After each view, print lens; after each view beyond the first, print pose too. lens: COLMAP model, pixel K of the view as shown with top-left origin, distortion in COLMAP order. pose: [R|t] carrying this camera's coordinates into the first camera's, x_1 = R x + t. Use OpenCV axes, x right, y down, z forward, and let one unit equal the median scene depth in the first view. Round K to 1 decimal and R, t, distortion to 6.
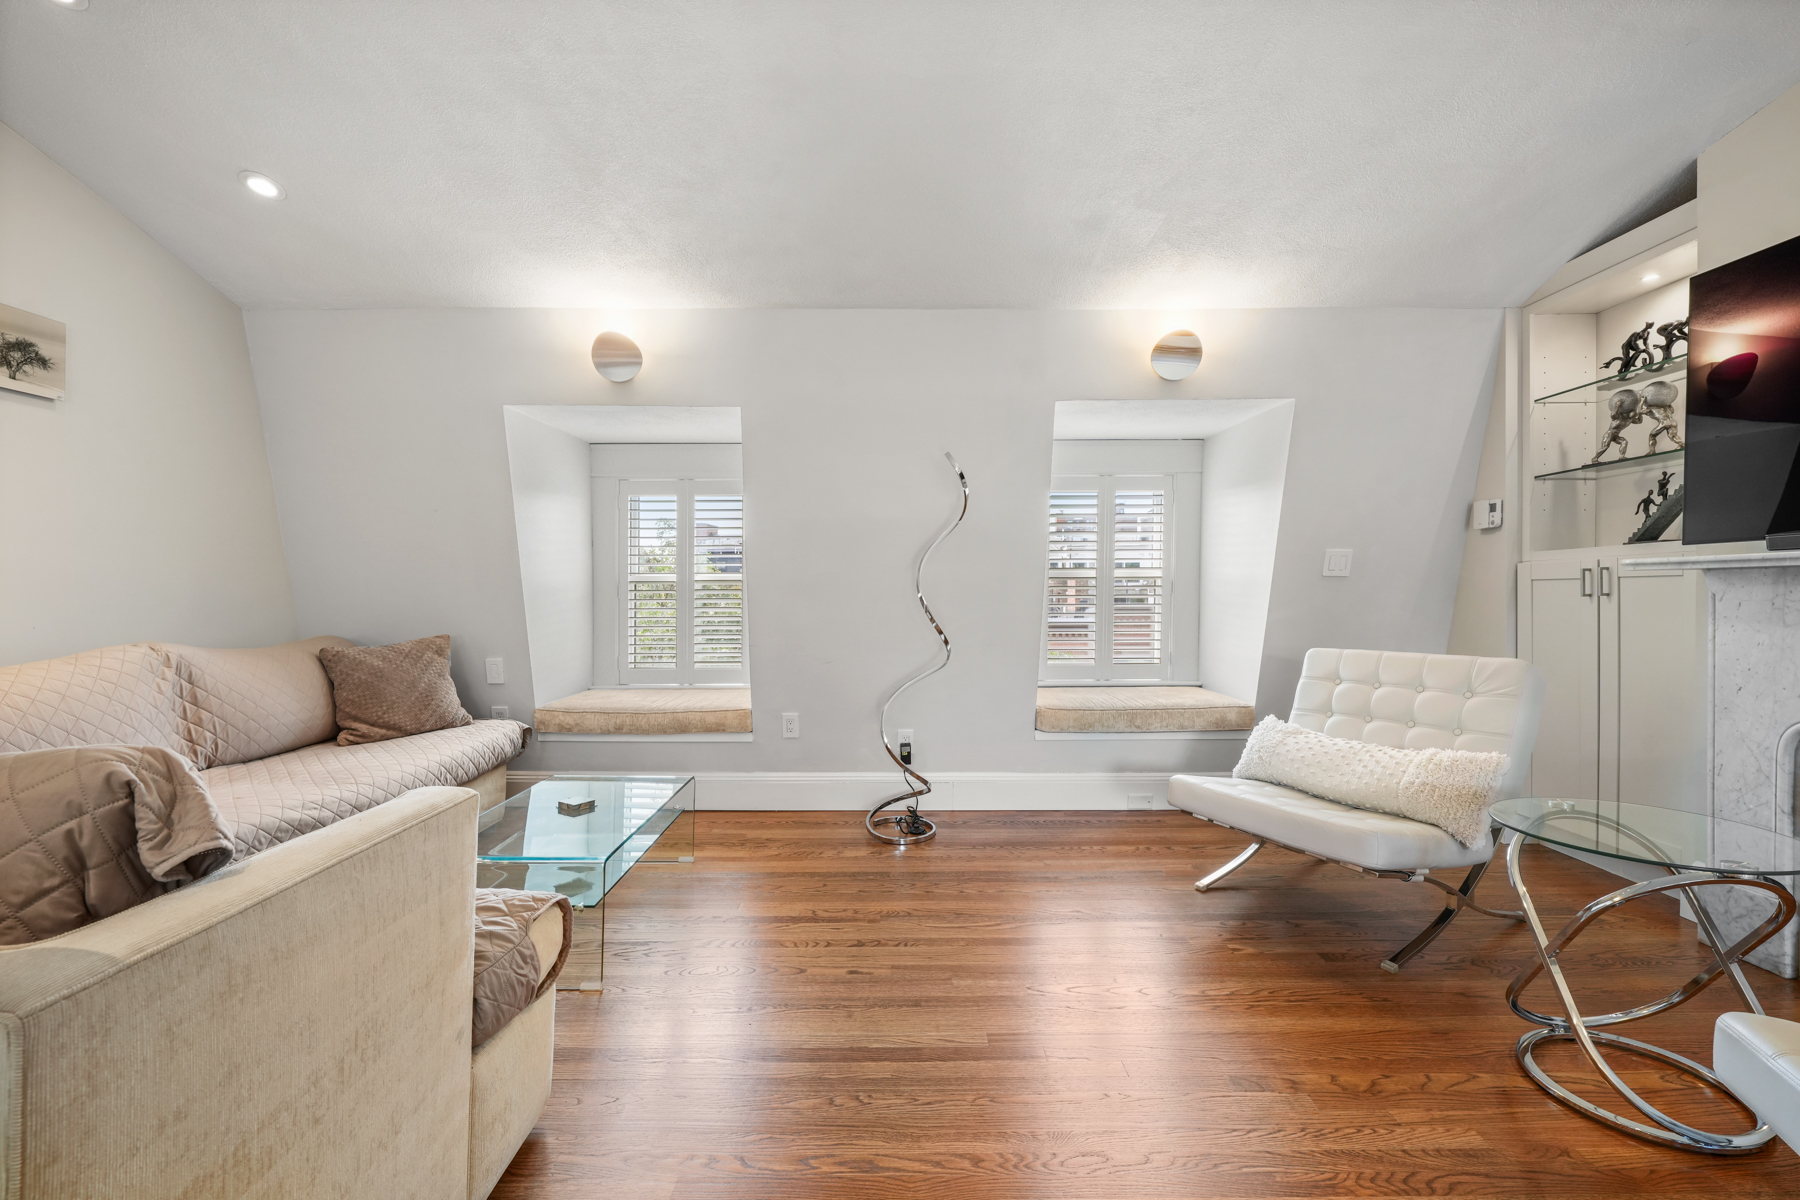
lens RADIAL K [[765.3, 0, 903.8], [0, 765.3, 586.5], [0, 0, 1]] dist [-0.001560, -0.000362]
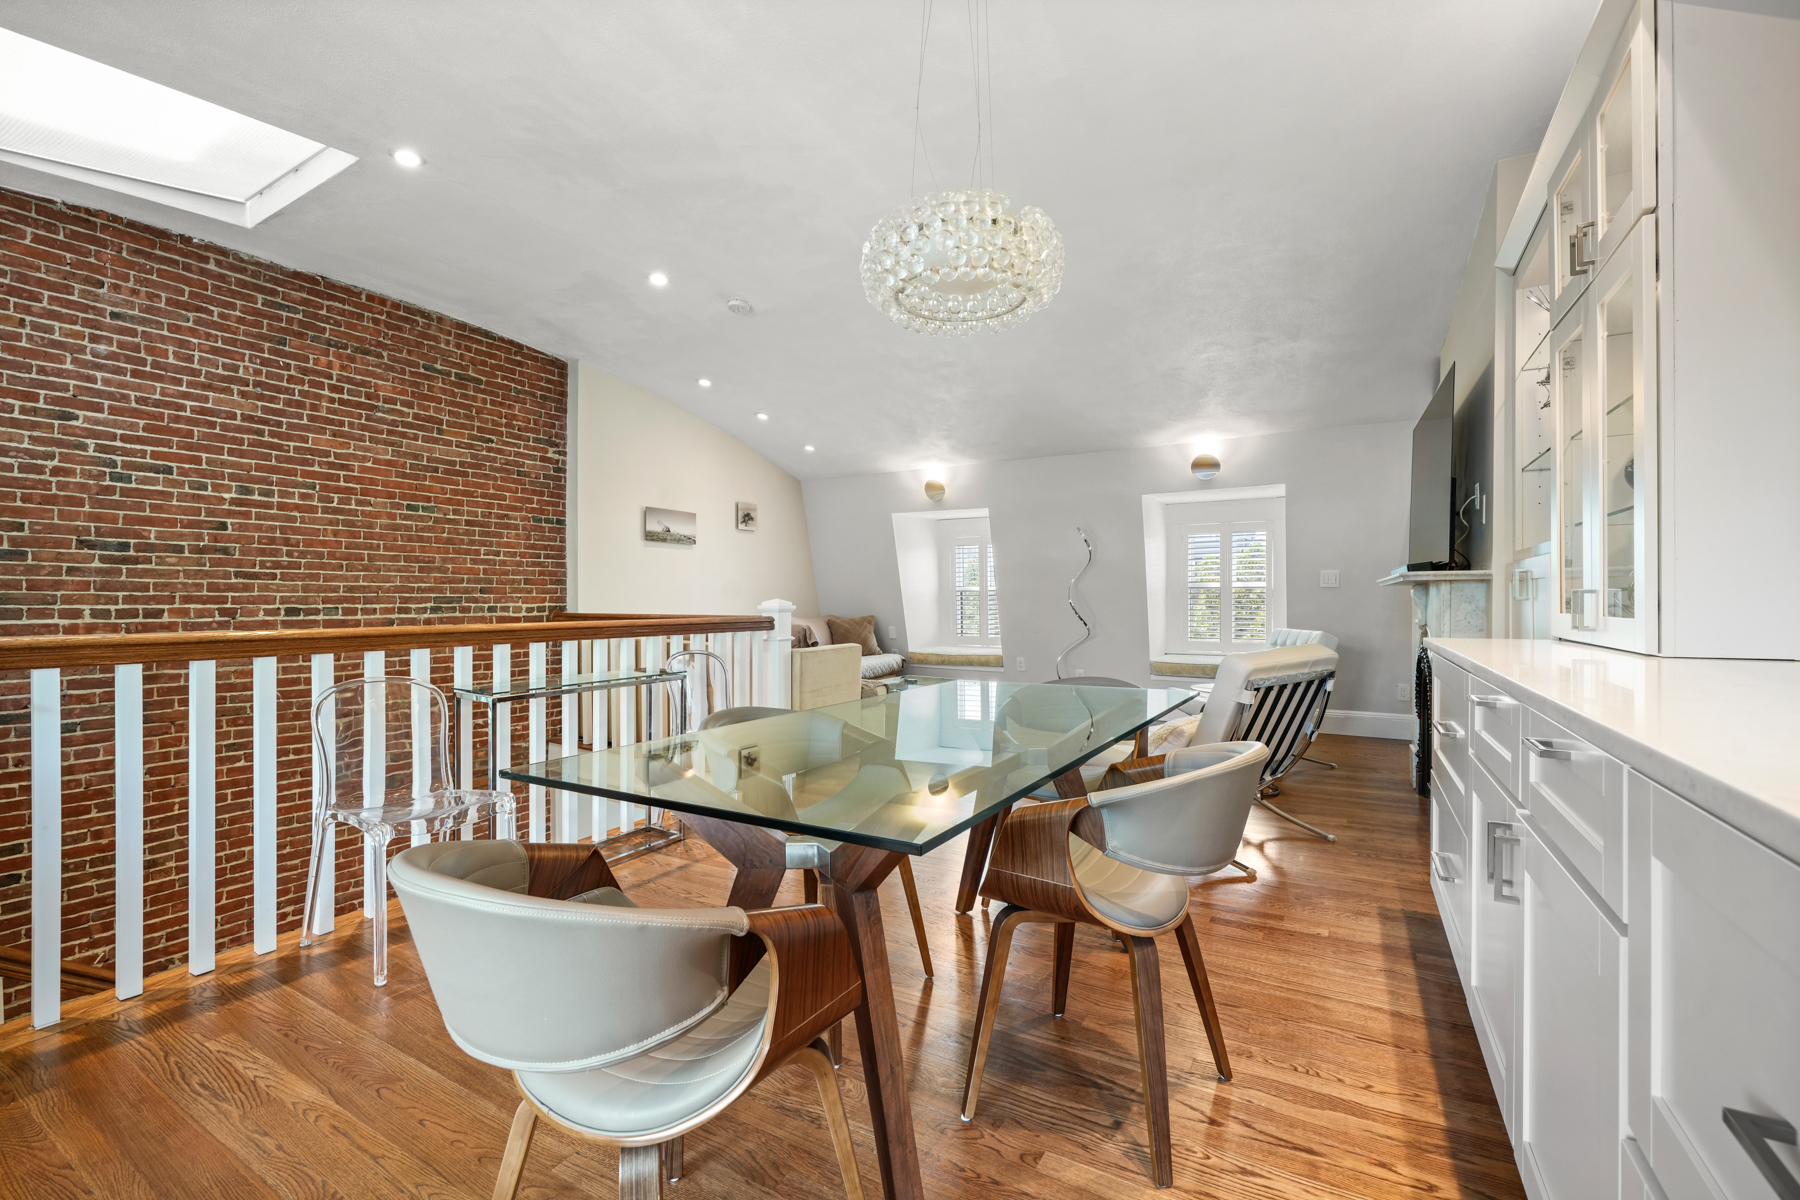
lens RADIAL K [[765.3, 0, 898.7], [0, 765.3, 598.7], [0, 0, 1]] dist [-0.001560, -0.000362]
pose [[0.848504, 0.003320, -0.529179, 0.718848], [0.007188, 0.999816, 0.017798, -0.026842], [0.529140, -0.018906, 0.848324, -0.947831]]
